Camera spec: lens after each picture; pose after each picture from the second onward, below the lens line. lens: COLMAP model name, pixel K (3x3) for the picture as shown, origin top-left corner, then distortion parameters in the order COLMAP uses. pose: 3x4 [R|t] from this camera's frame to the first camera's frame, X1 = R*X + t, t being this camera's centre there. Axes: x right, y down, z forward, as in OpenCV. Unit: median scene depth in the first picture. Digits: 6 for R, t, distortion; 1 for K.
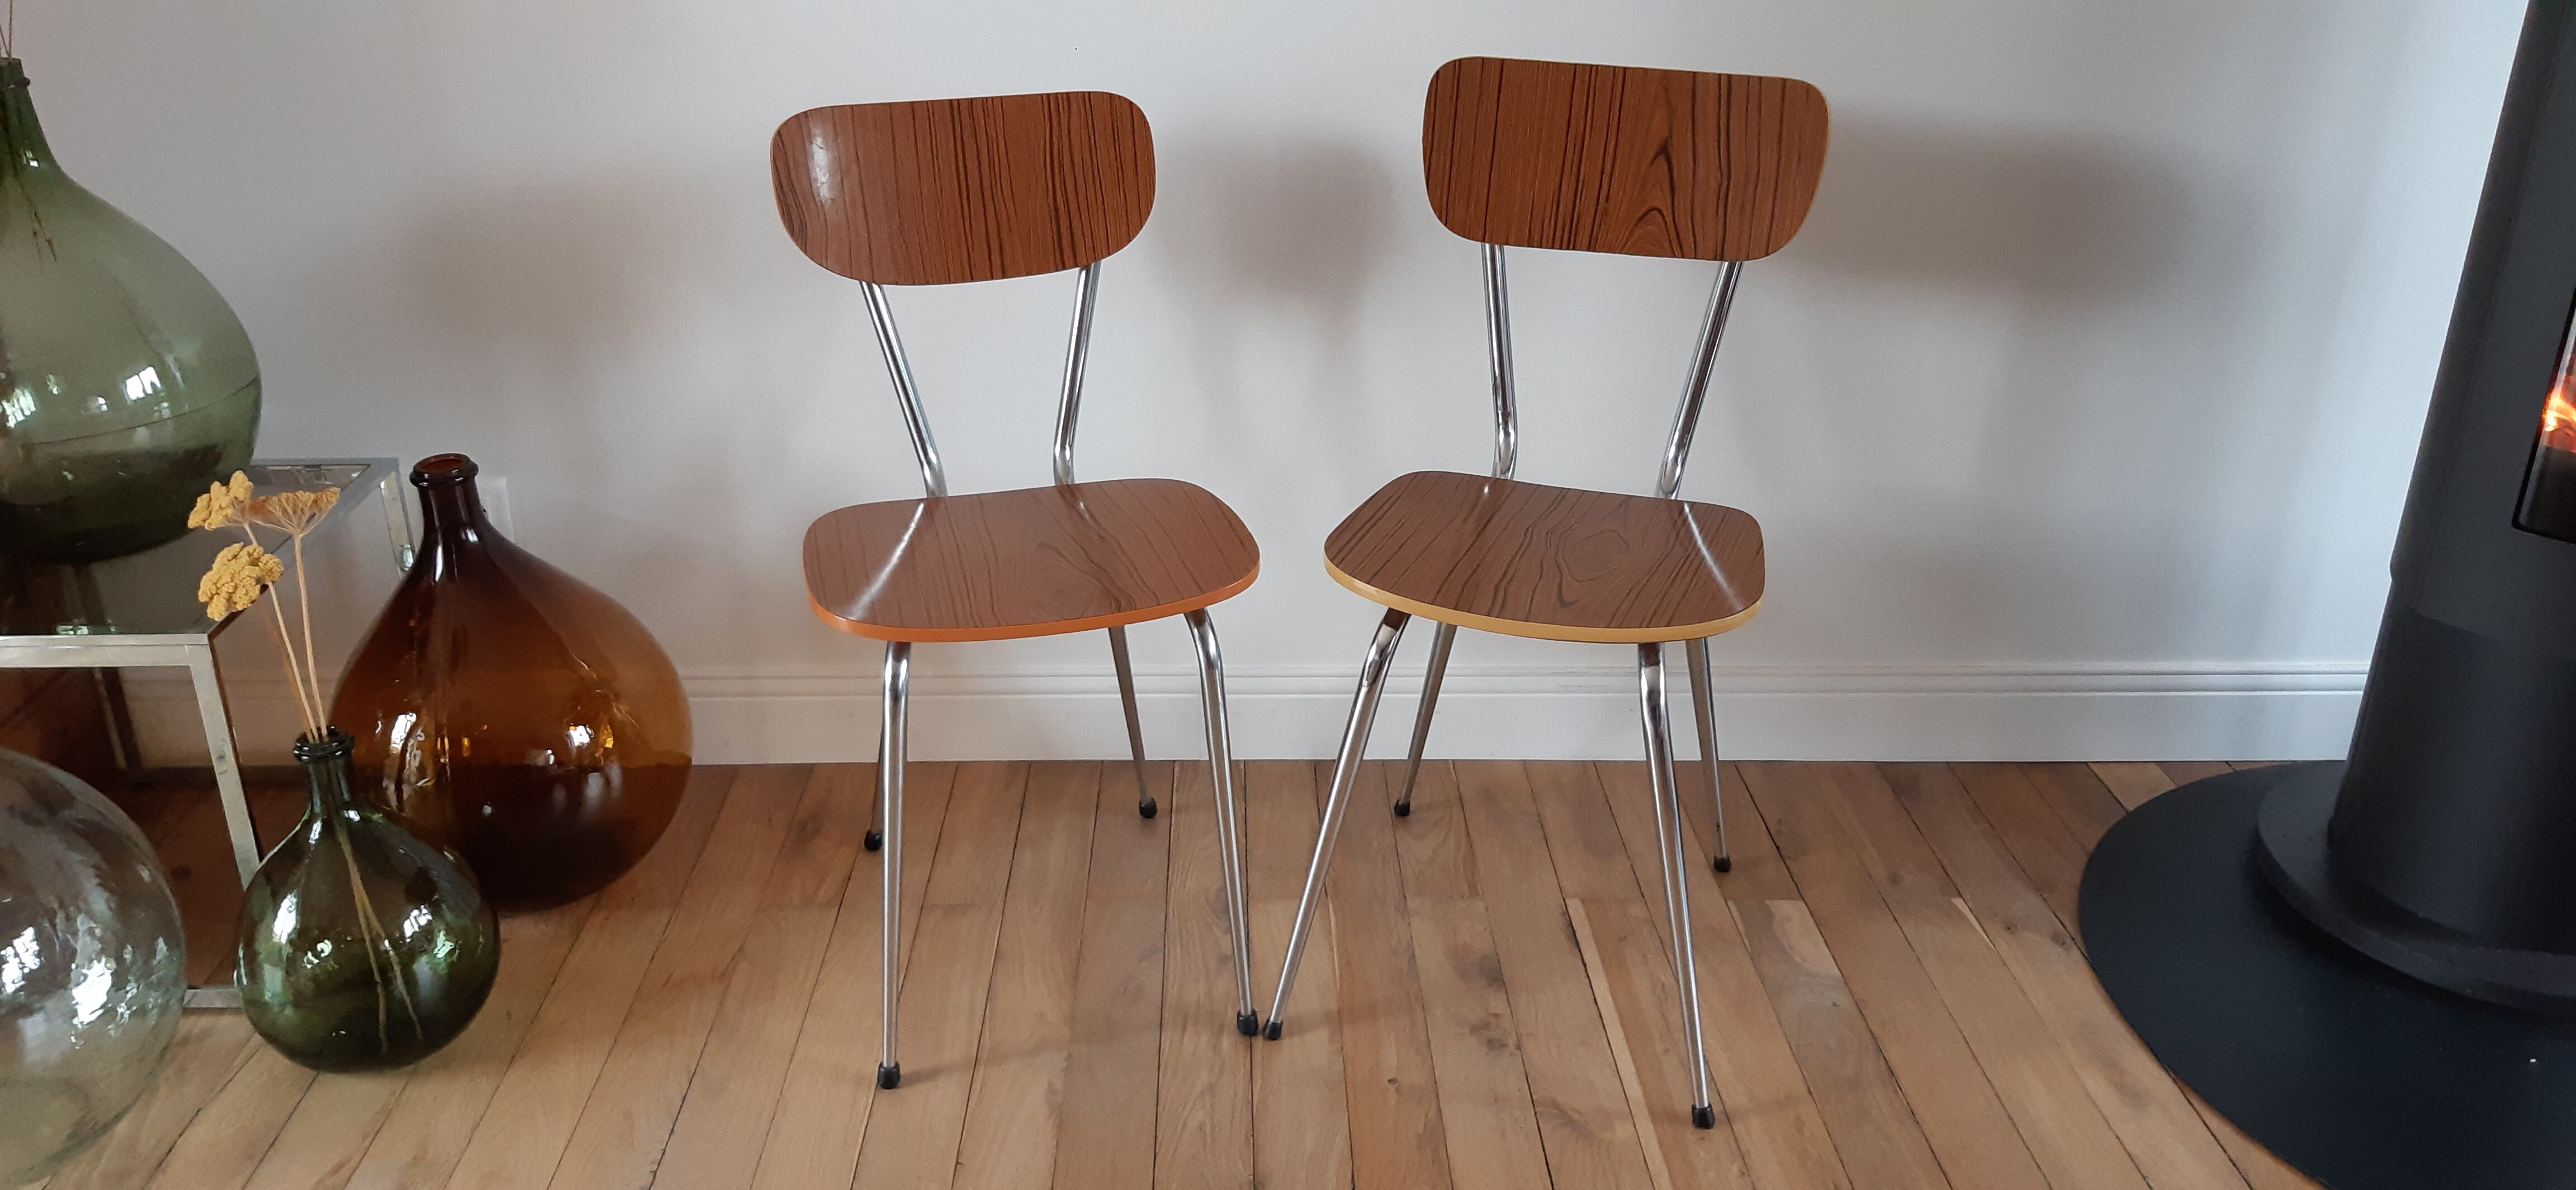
lens RADIAL K [[2023.7, 0, 1281.3], [0, 2023.7, 592.3], [0, 0, 1]] dist [0.079417, -0.152564]
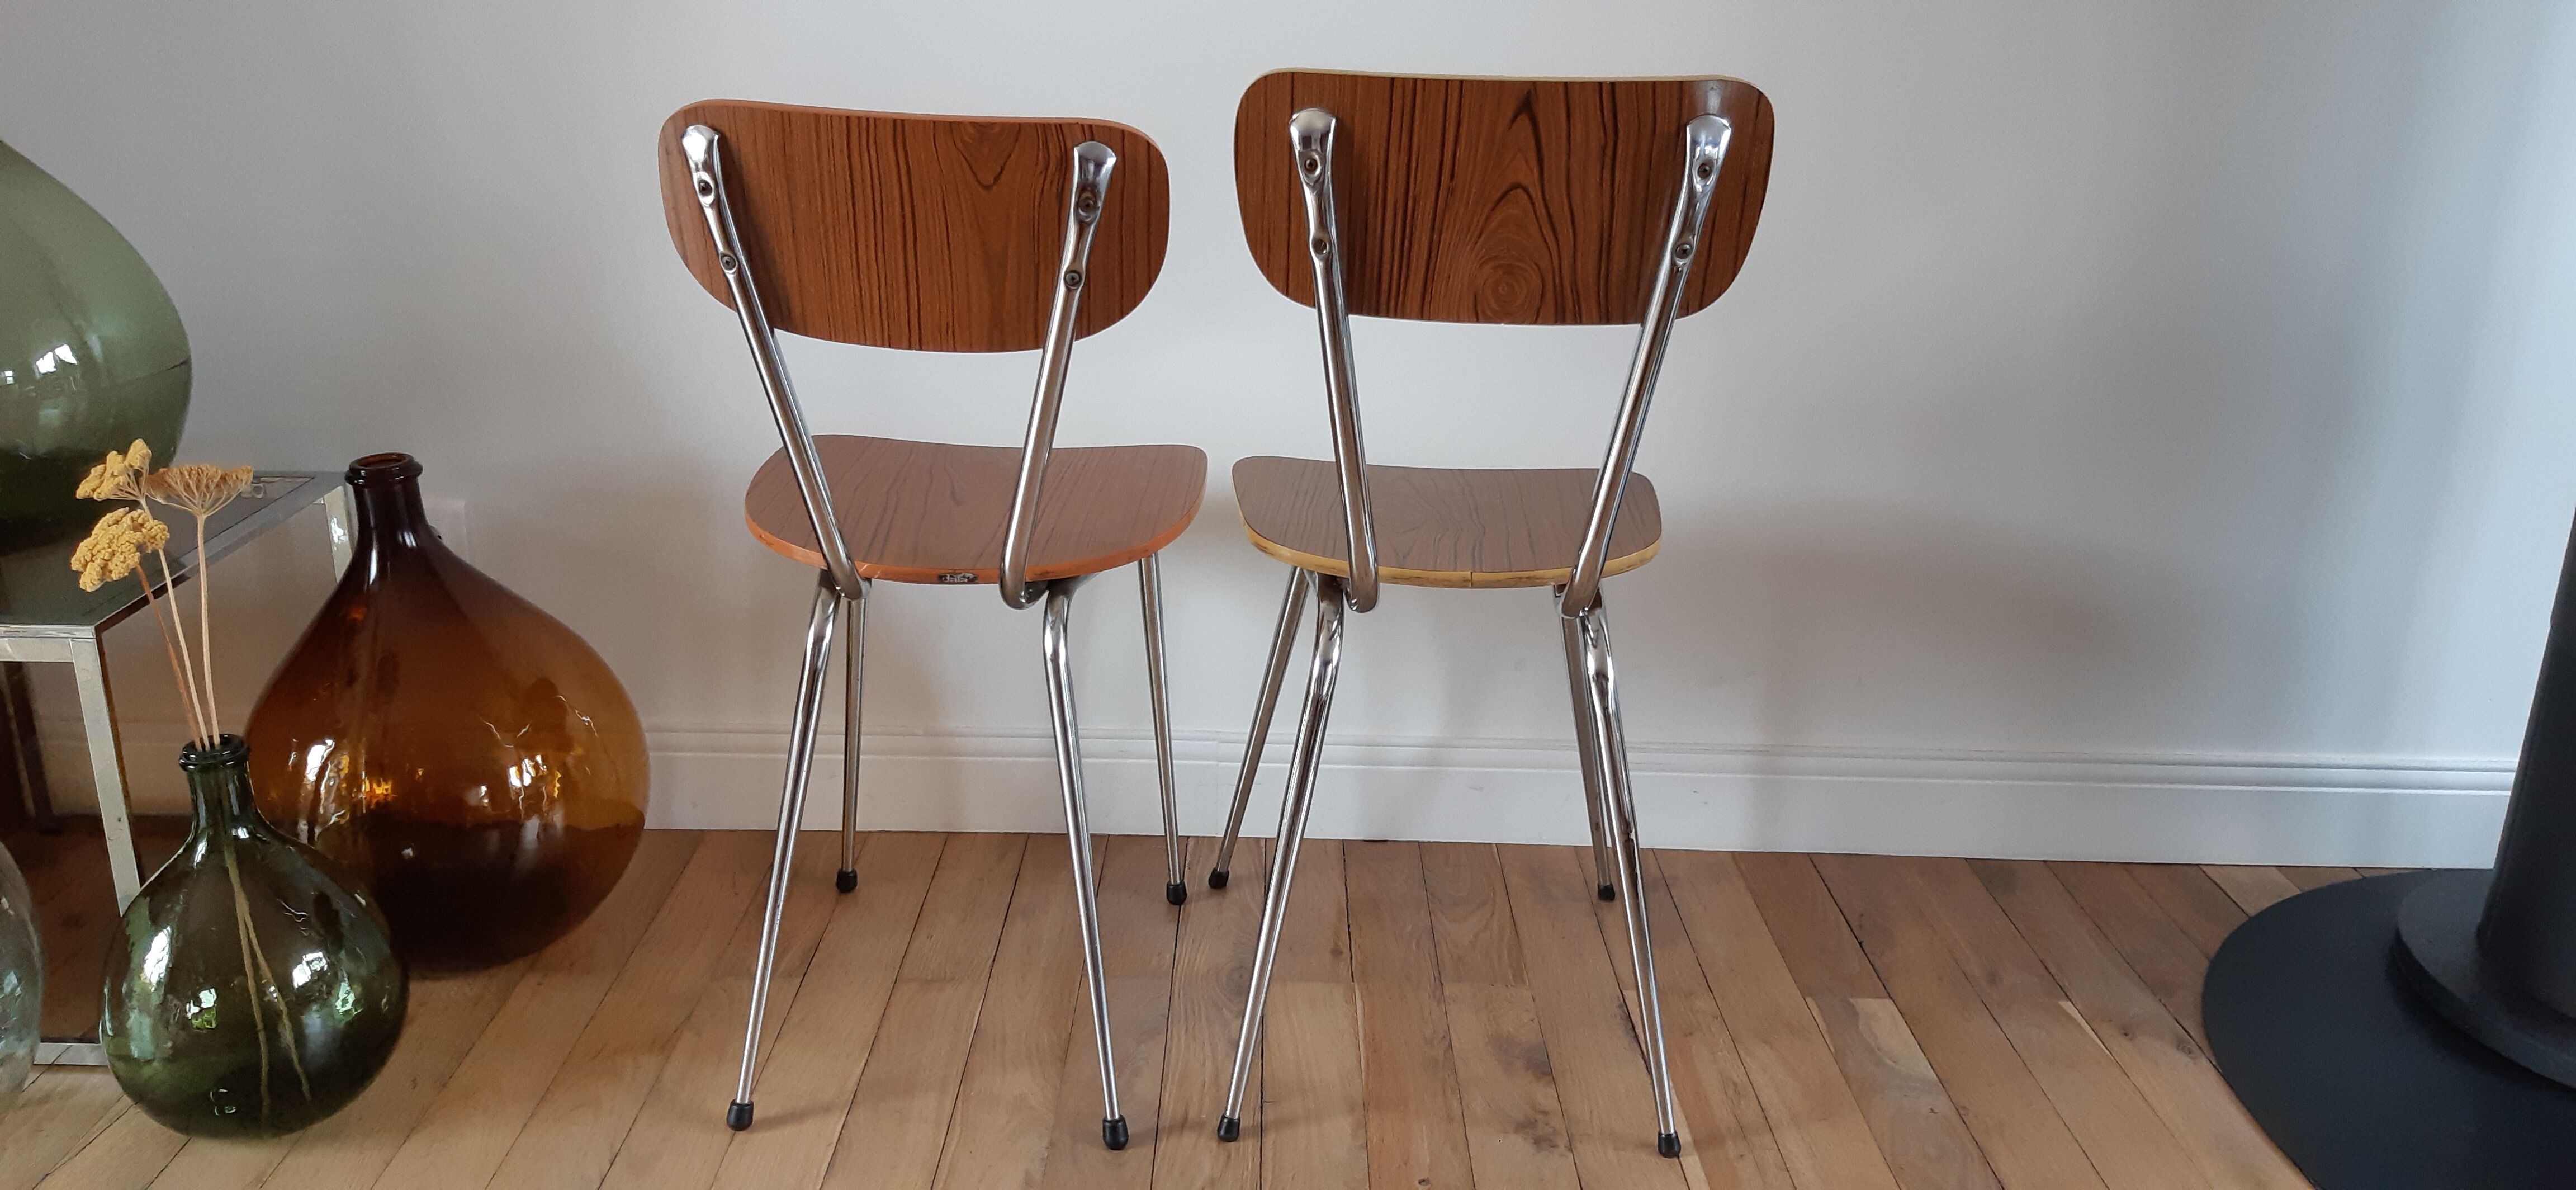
lens RADIAL K [[2023.7, 0, 1312.4], [0, 2023.7, 579.1], [0, 0, 1]] dist [0.079417, -0.152564]
pose [[0.999718, 0.023108, -0.005449, 0.005751], [-0.023521, 0.995197, -0.095023, 0.065012], [0.003227, 0.095124, 0.995460, 0.107291]]
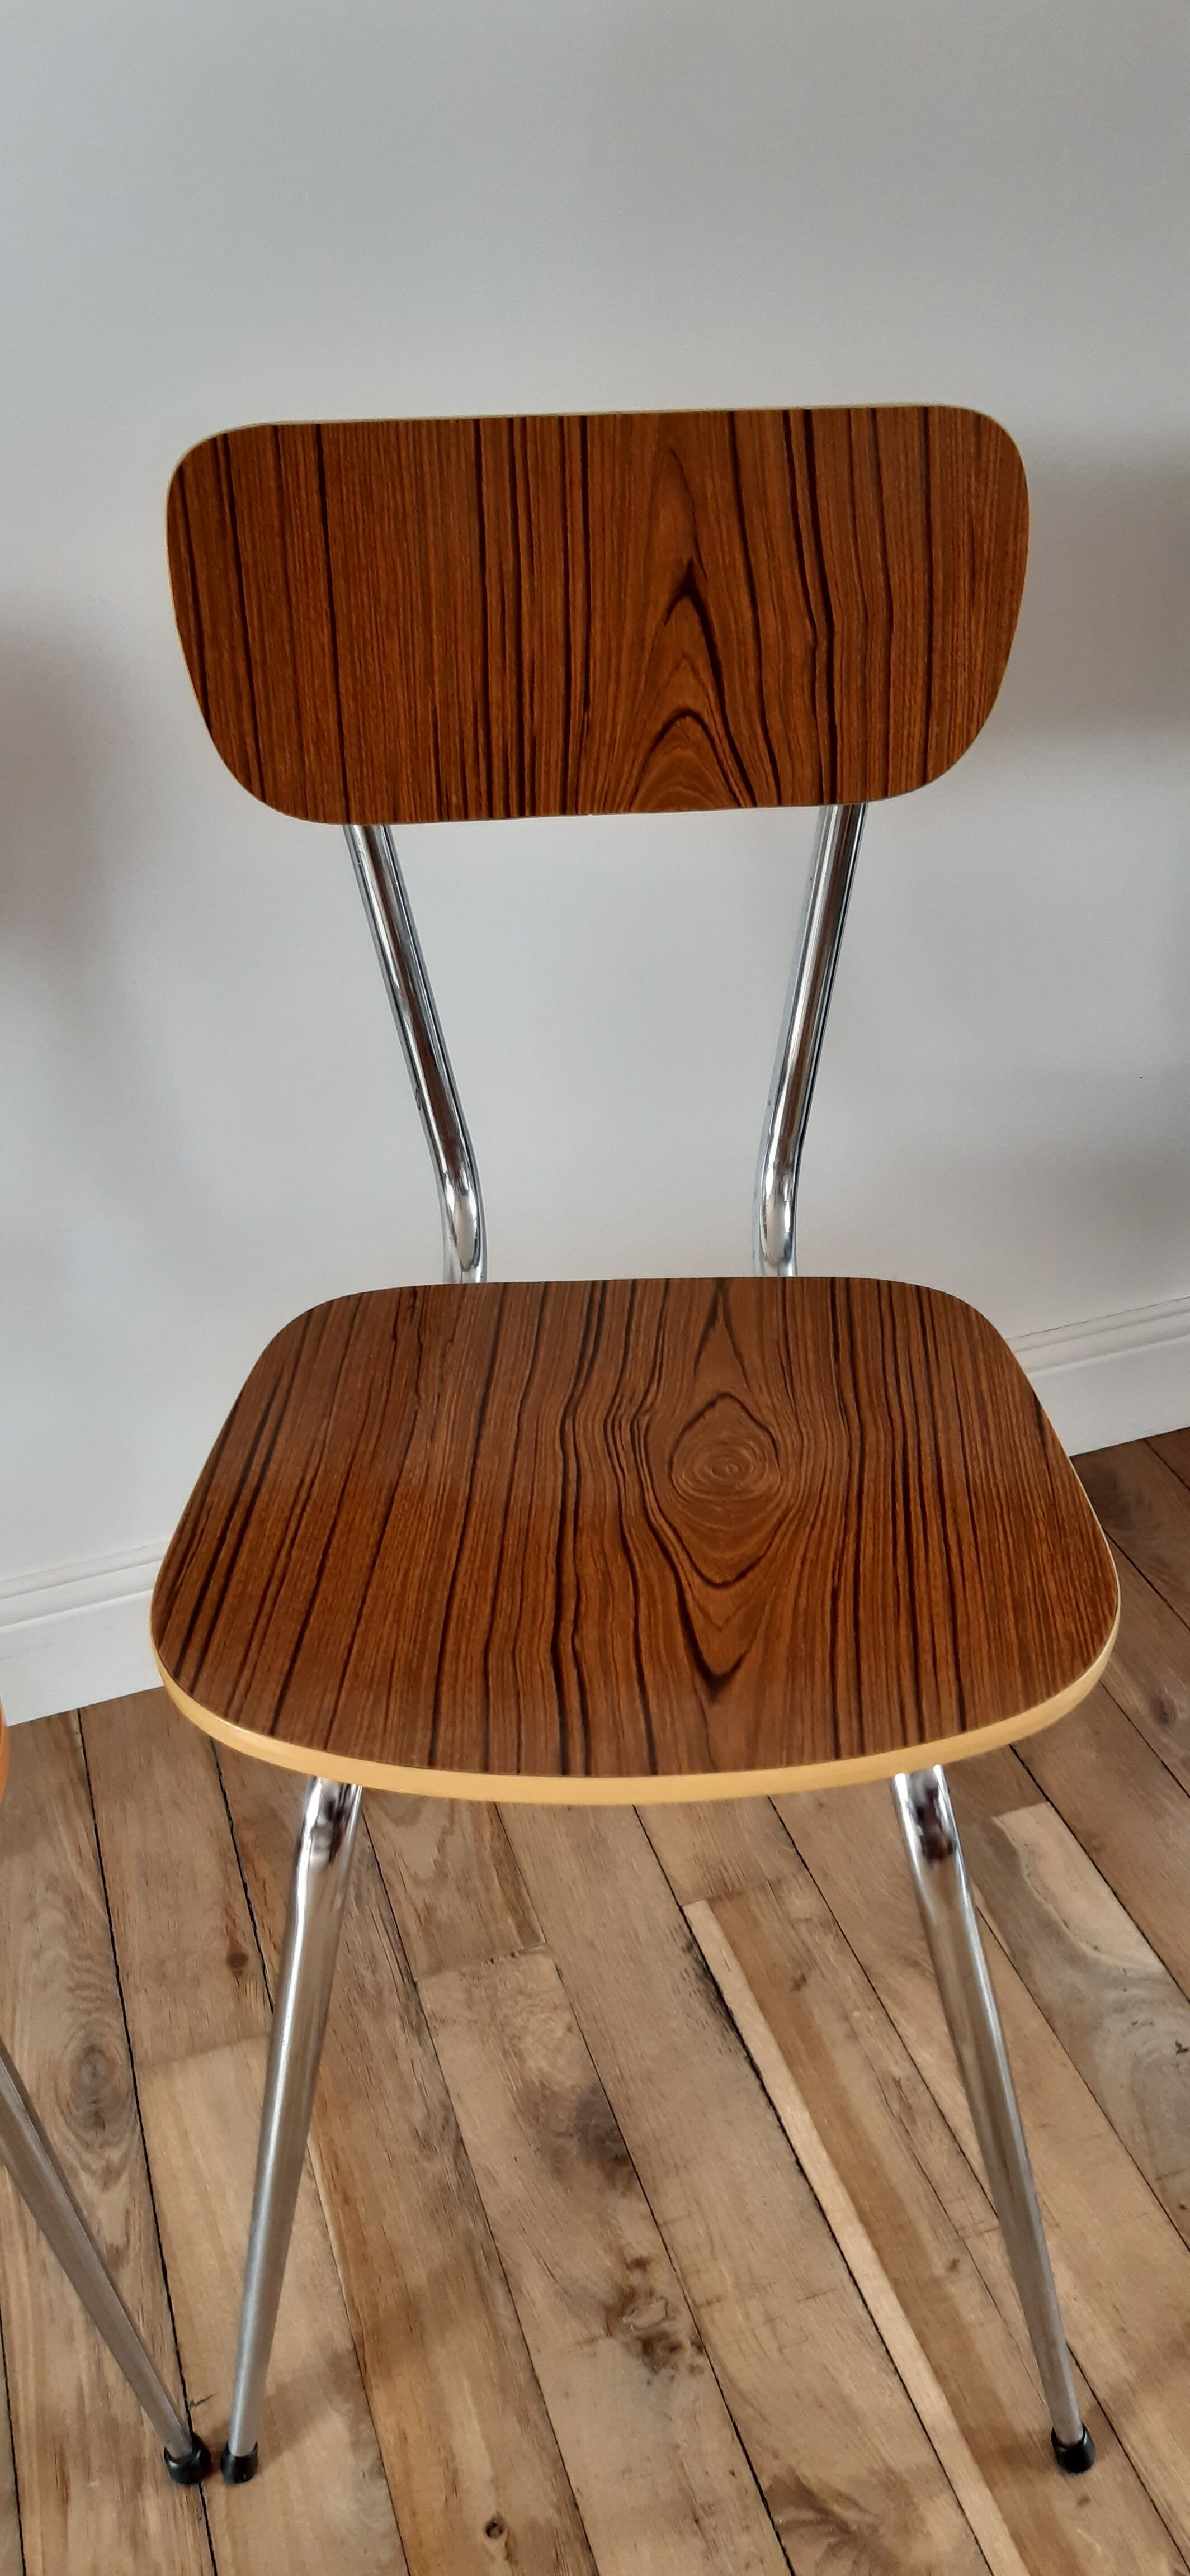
lens RADIAL K [[2023.7, 0, 598.5], [0, 2023.7, 1272.0], [0, 0, 1]] dist [0.079417, -0.152564]
pose [[0.956492, -0.202003, 0.210517, 0.033101], [0.164101, 0.969077, 0.184283, -0.147805], [-0.241233, -0.141719, 0.960064, 0.504093]]
